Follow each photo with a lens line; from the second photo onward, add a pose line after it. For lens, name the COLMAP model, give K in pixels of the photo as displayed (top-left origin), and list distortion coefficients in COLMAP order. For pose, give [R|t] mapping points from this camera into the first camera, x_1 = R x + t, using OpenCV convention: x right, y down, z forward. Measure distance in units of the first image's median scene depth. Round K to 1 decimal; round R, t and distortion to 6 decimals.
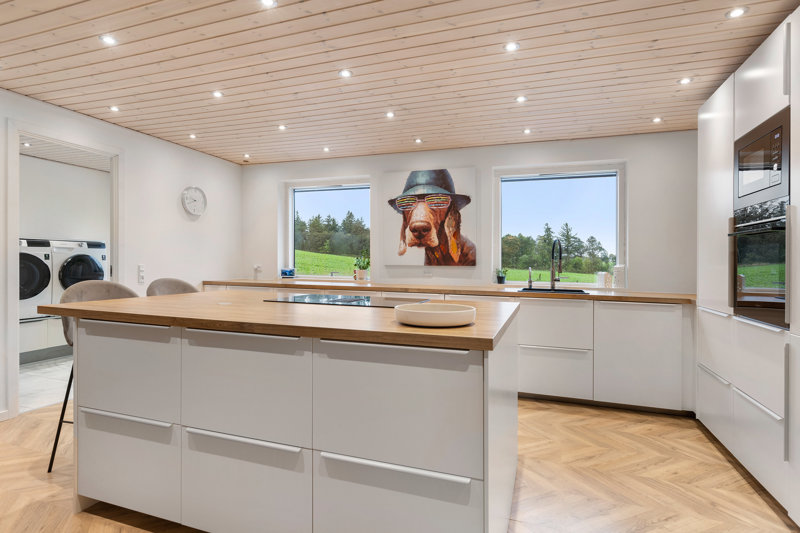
lens RADIAL K [[423.5, 0, 397.7], [0, 423.5, 263.1], [0, 0, 1]] dist [-0.003429, 0.000018]
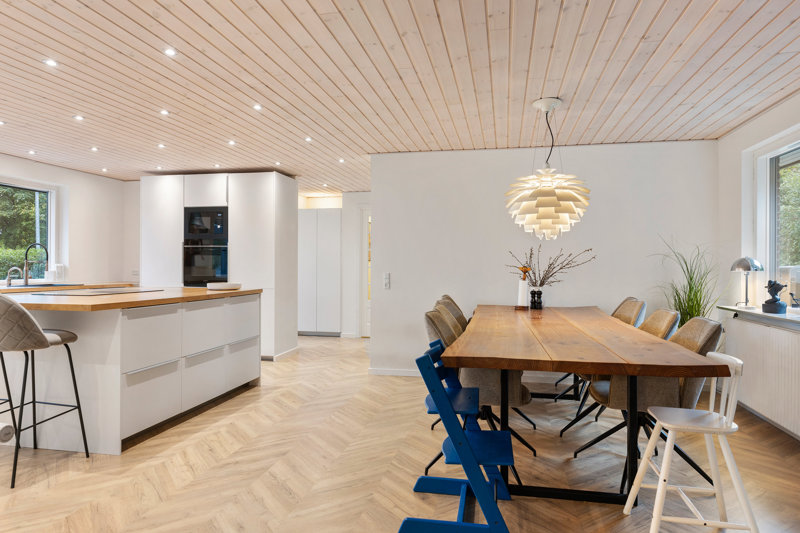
lens RADIAL K [[516.7, 0, 401.5], [0, 516.7, 263.9], [0, 0, 1]] dist [0.002057, -0.007043]
pose [[-0.135980, -0.010780, 0.990653, -1.098204], [-0.002338, 0.999942, 0.010560, -0.014561], [-0.990709, -0.000880, -0.135998, 0.147986]]
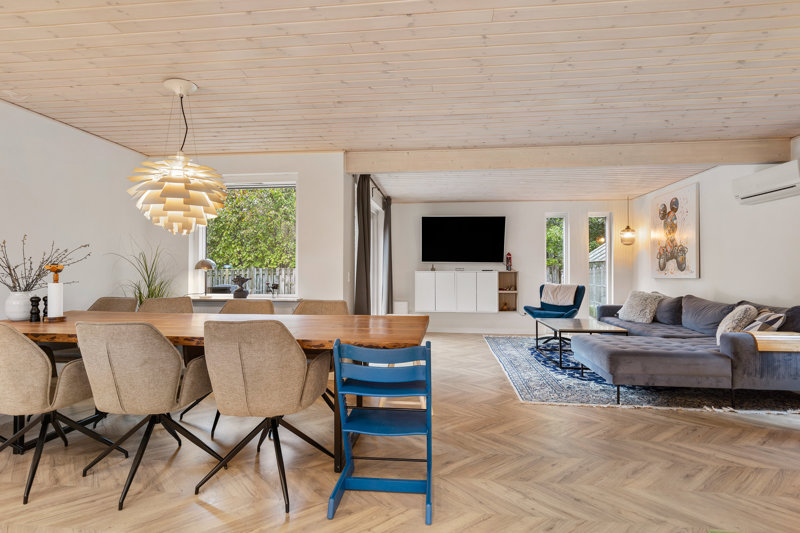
lens RADIAL K [[423.5, 0, 391.6], [0, 423.5, 266.9], [0, 0, 1]] dist [-0.003429, 0.000018]
pose [[-0.975507, -0.015288, -0.219436, -0.453232], [-0.014725, 0.999883, -0.004200, 0.000453], [0.219475, -0.000866, -0.975618, 0.493810]]
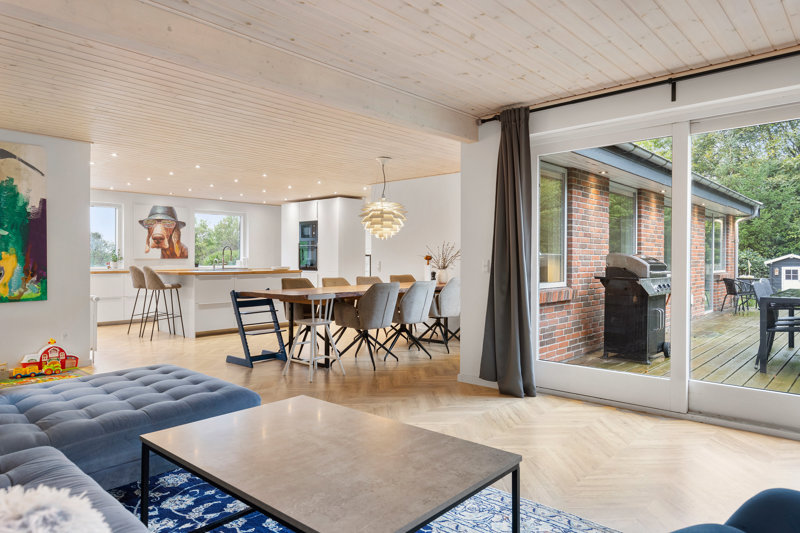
lens RADIAL K [[516.7, 0, 404.1], [0, 516.7, 254.7], [0, 0, 1]] dist [0.002057, -0.007043]
pose [[0.382279, -0.004904, 0.924034, -1.600660], [0.008327, 0.999964, 0.001862, -0.006445], [-0.924009, 0.006982, 0.382306, -0.813553]]
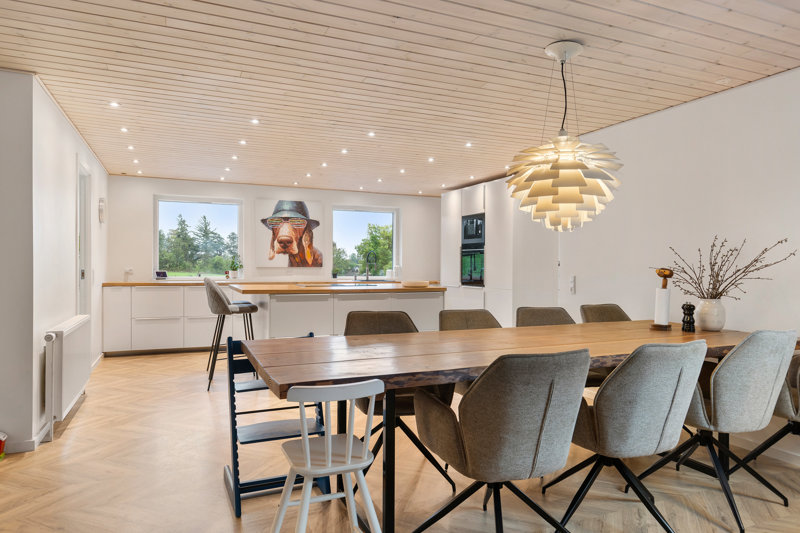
lens RADIAL K [[516.7, 0, 394.5], [0, 516.7, 266.5], [0, 0, 1]] dist [0.002057, -0.007043]
pose [[0.732780, -0.009132, 0.680404, -0.877492], [0.004143, 0.999951, 0.008959, -0.010288], [-0.680453, -0.003746, 0.732782, -0.535586]]
